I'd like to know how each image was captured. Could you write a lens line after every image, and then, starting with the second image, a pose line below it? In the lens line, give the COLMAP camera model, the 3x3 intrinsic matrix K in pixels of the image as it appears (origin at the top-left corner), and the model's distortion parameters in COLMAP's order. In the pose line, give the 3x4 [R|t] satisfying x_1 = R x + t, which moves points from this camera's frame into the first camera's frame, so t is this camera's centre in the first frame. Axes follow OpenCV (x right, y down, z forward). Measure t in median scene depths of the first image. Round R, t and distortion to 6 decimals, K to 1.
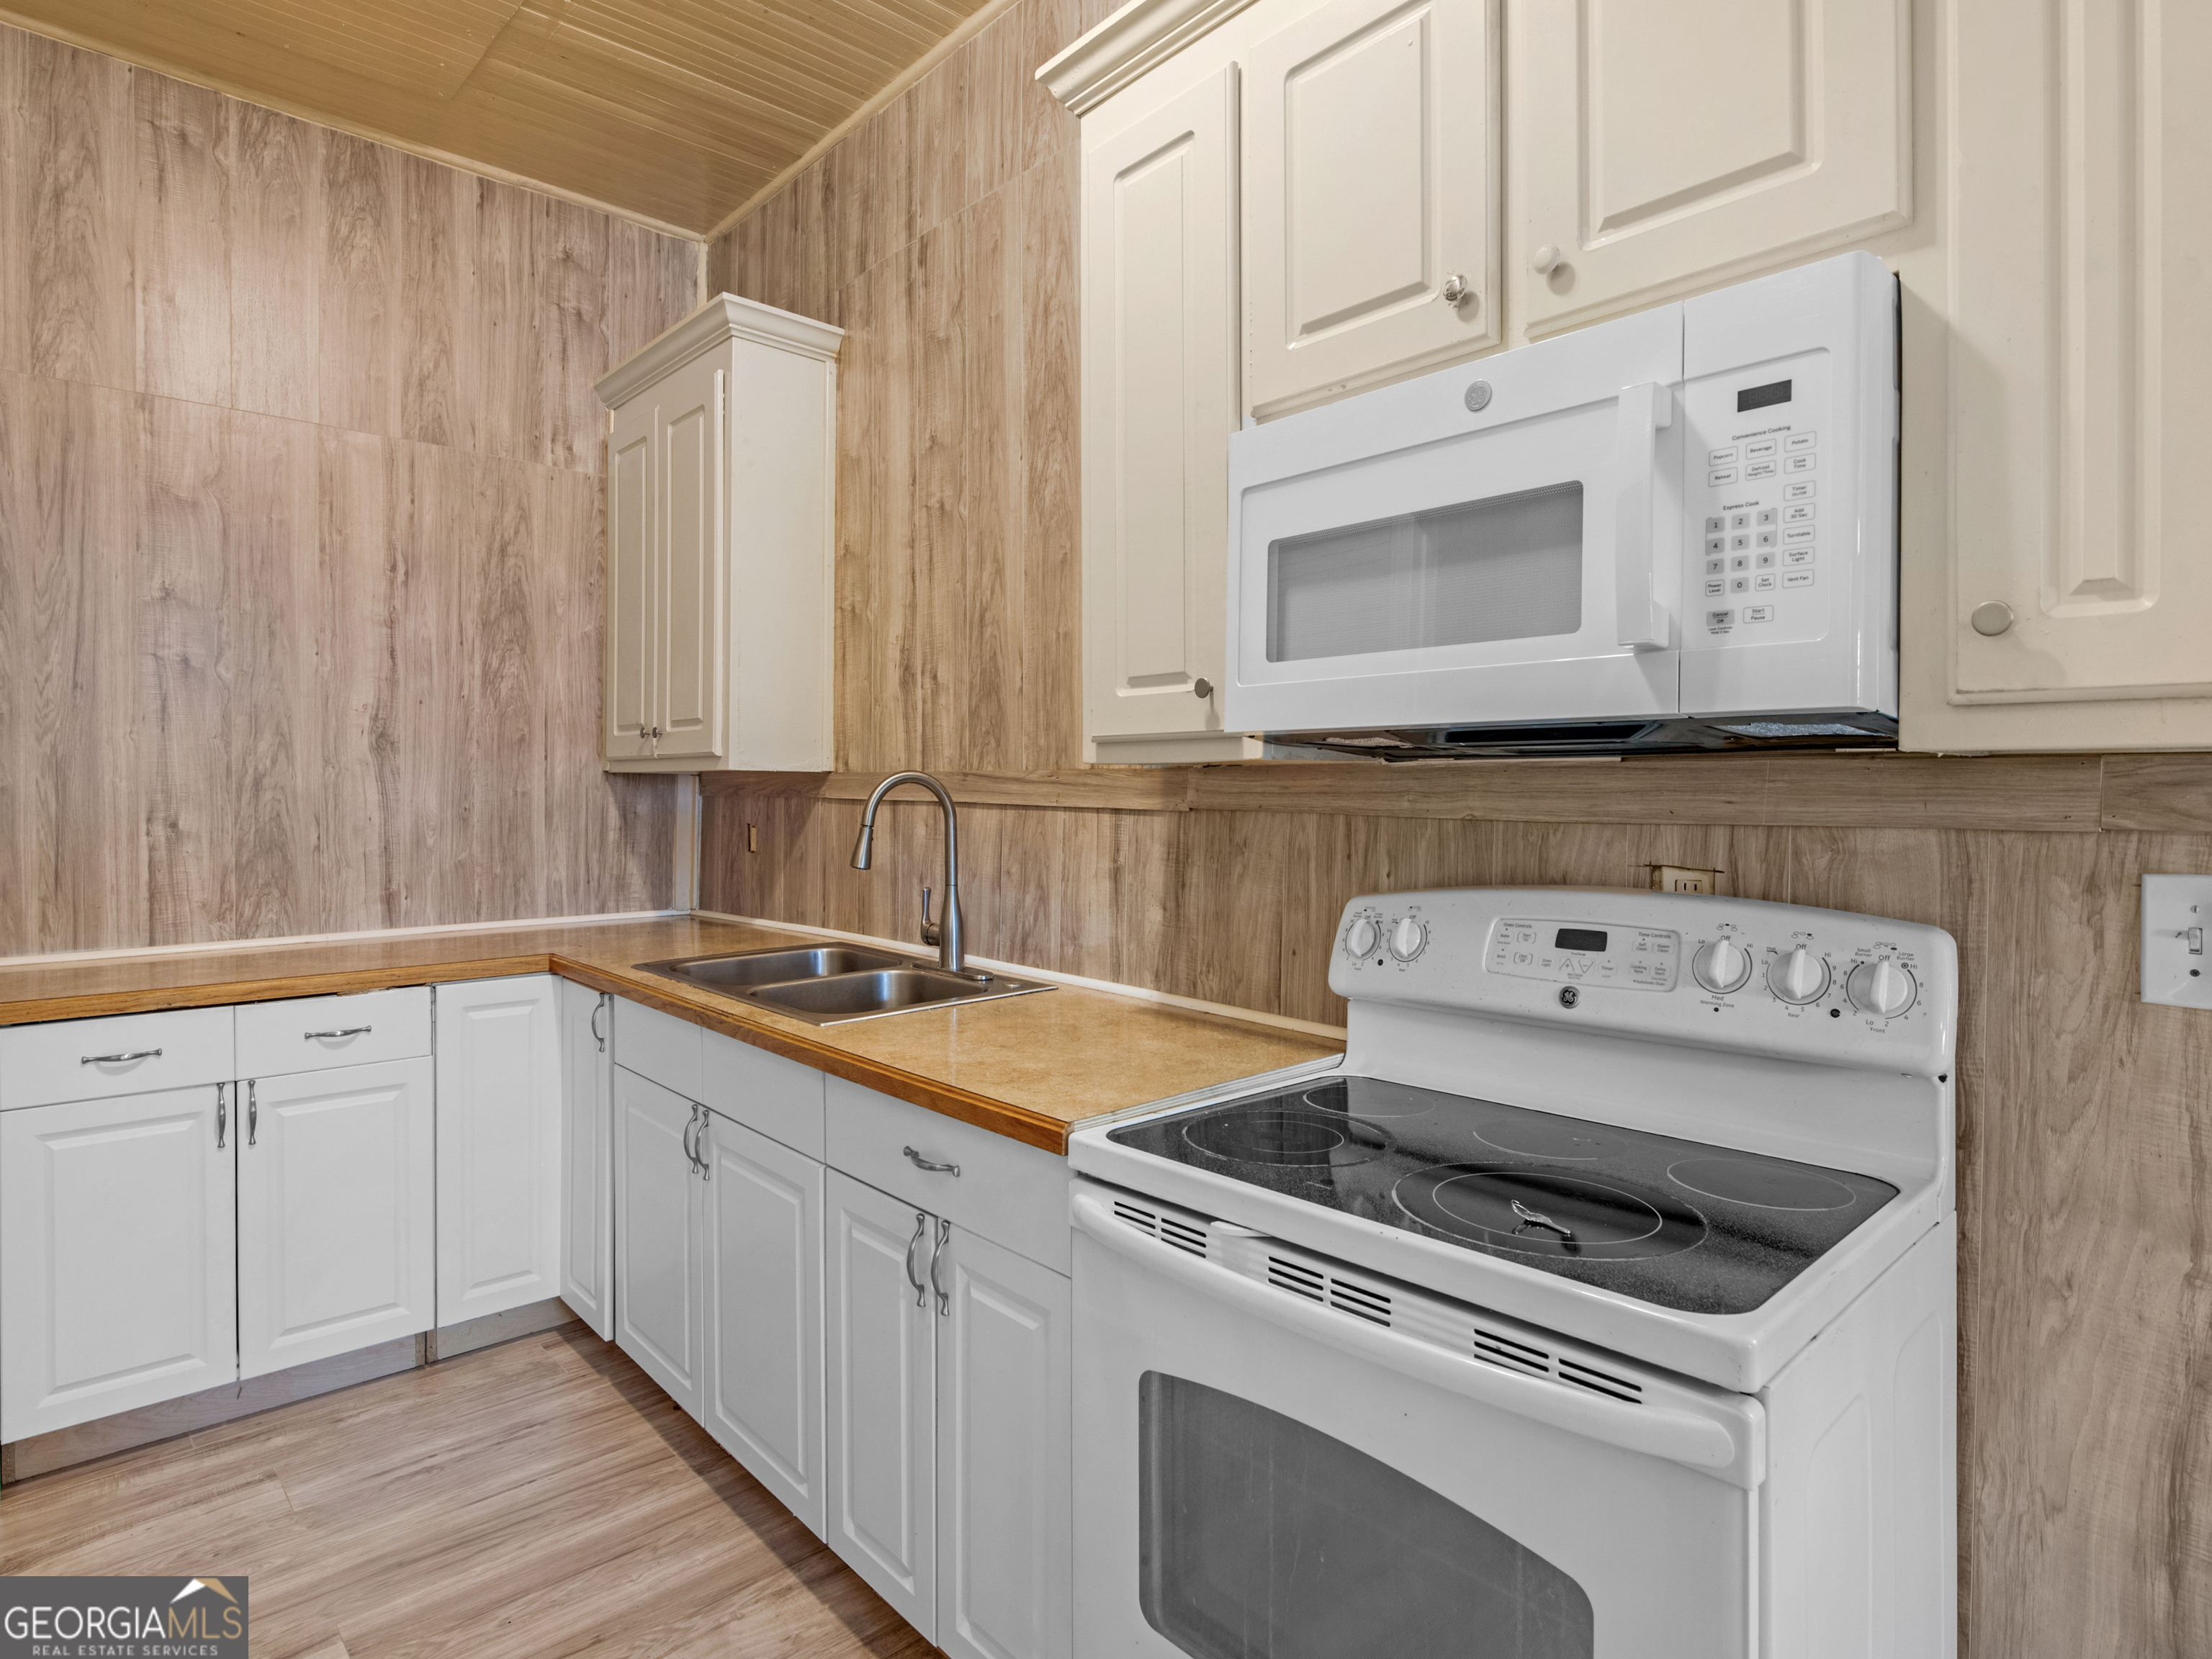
lens RADIAL K [[1213.0, 0, 1165.3], [0, 1213.0, 785.5], [0, 0, 1]] dist [-0.001593, 0.002068]
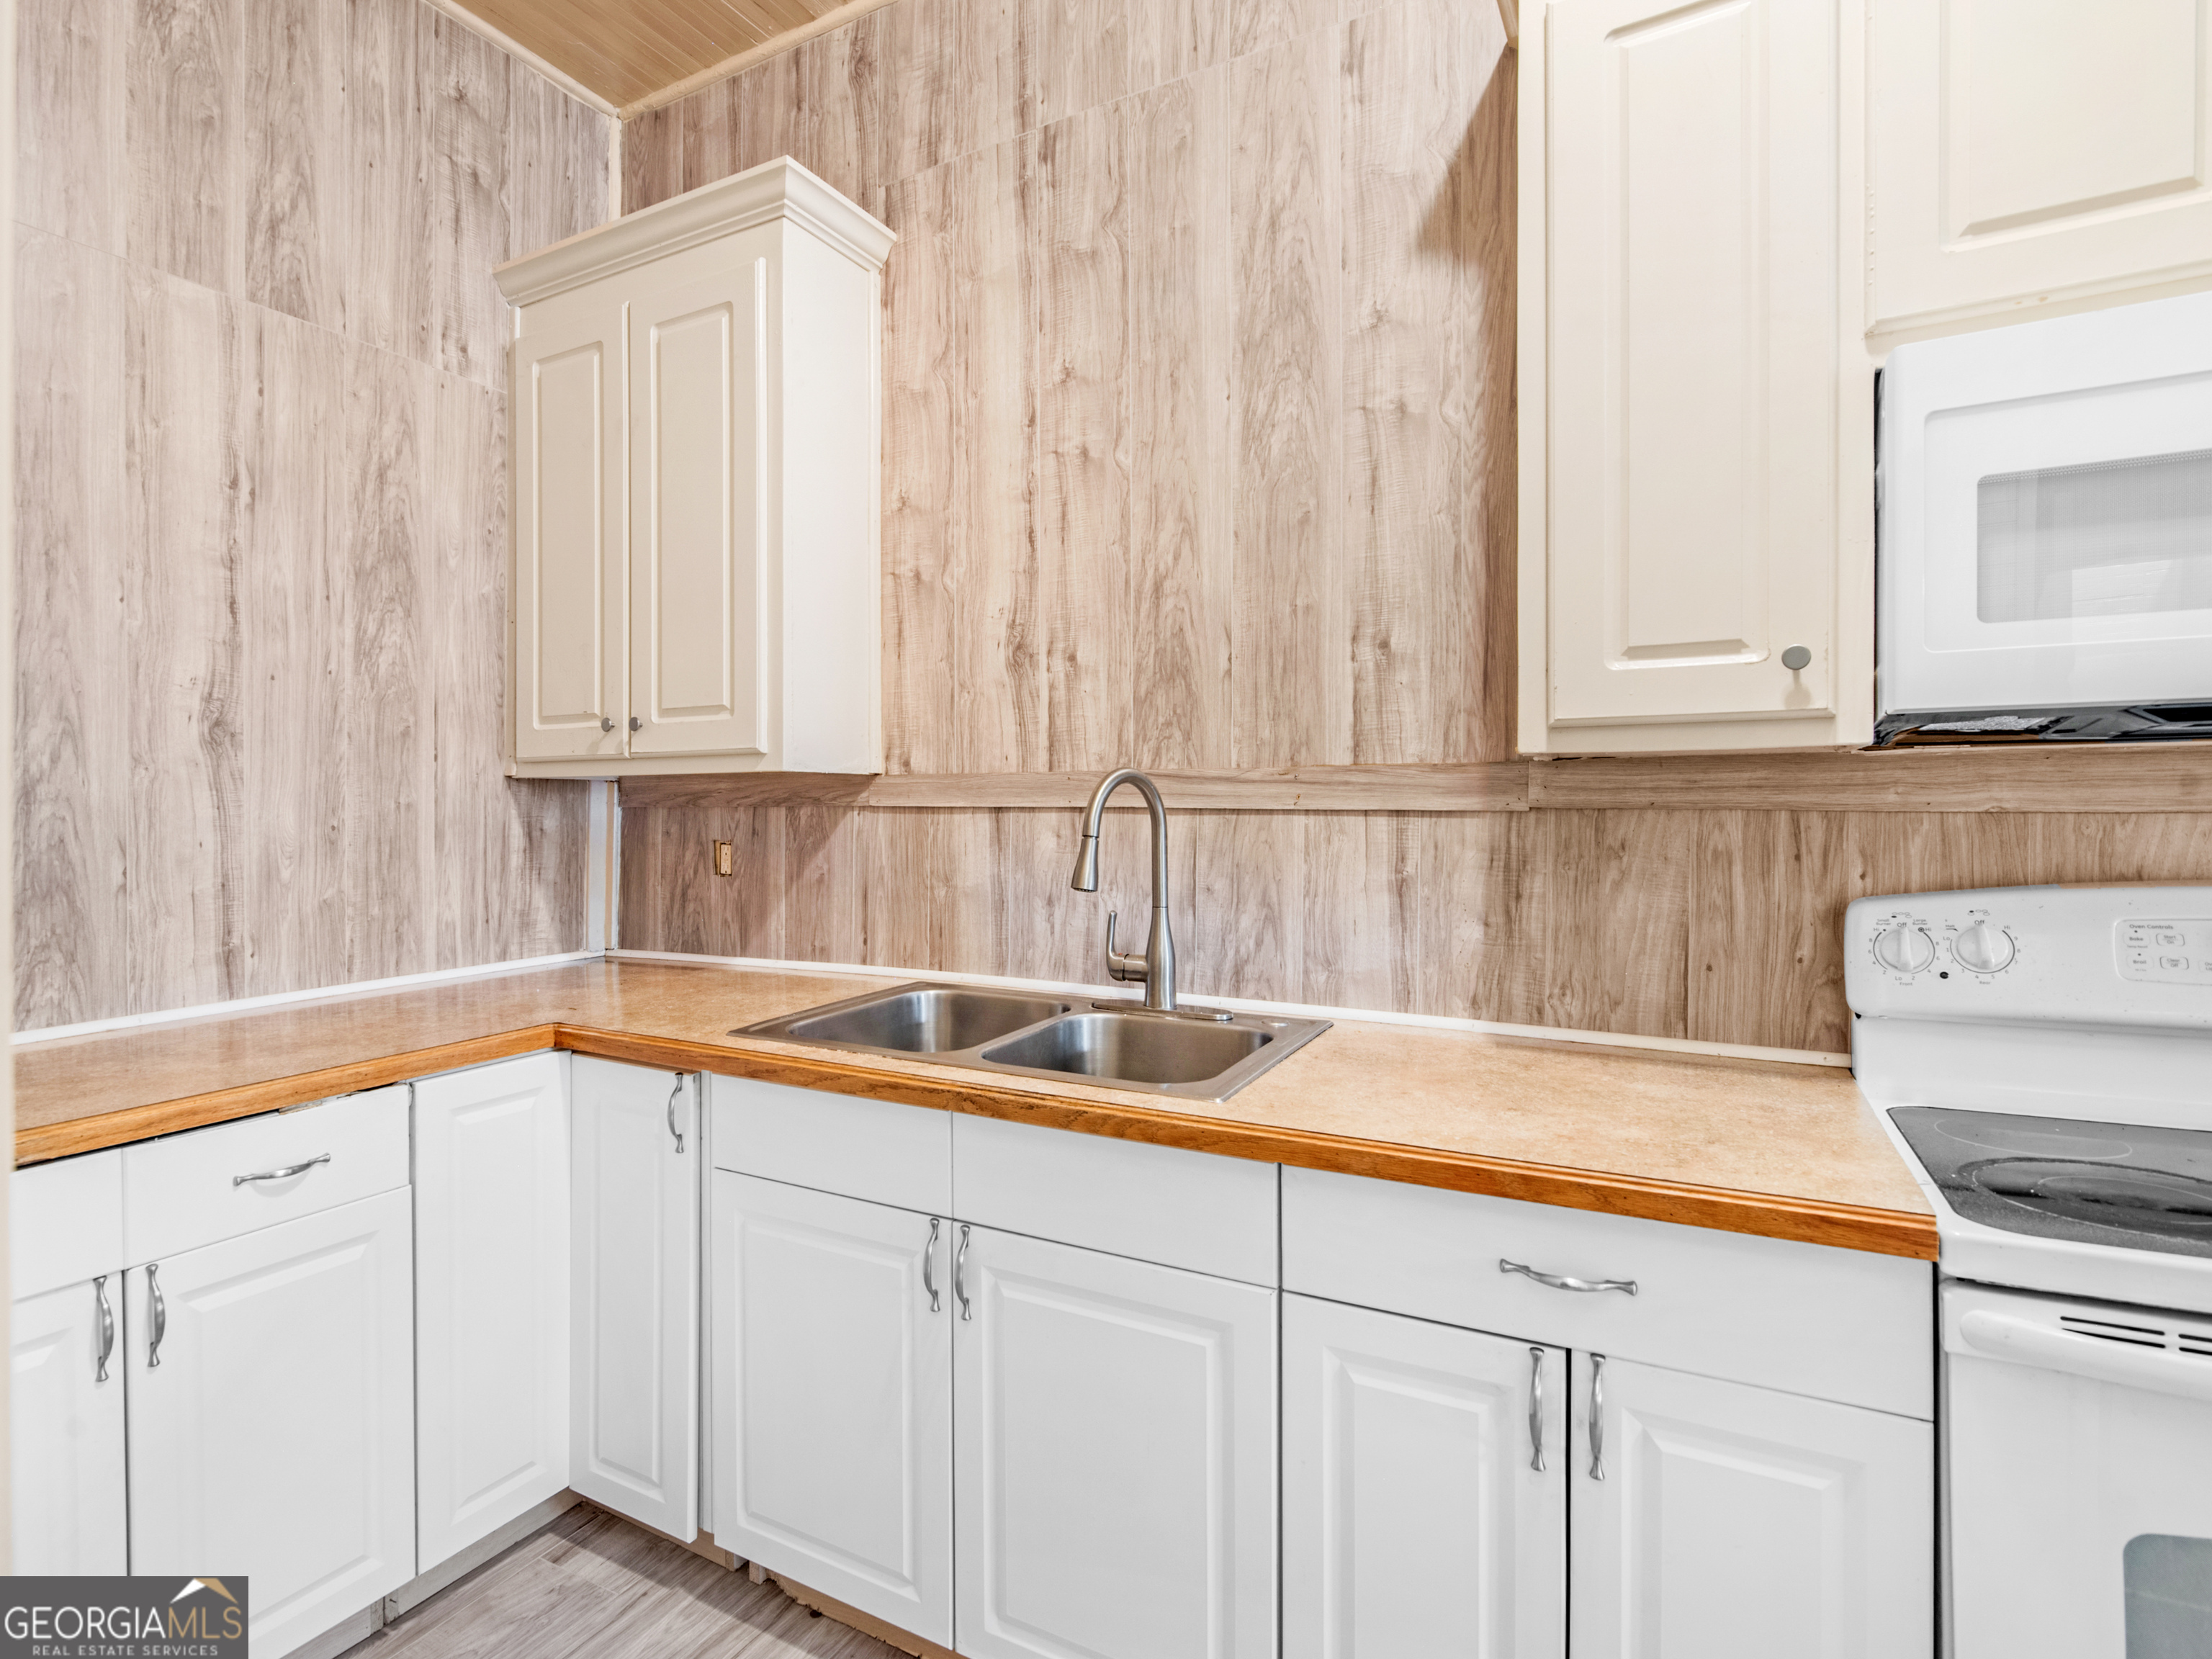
lens RADIAL K [[1115.8, 0, 1147.9], [0, 1115.8, 804.1], [0, 0, 1]] dist [-0.009207, -0.000961]
pose [[0.948603, -0.011121, 0.316272, -0.364792], [0.009548, 0.999933, 0.006523, 0.006210], [-0.316324, -0.003168, 0.948646, 0.244486]]
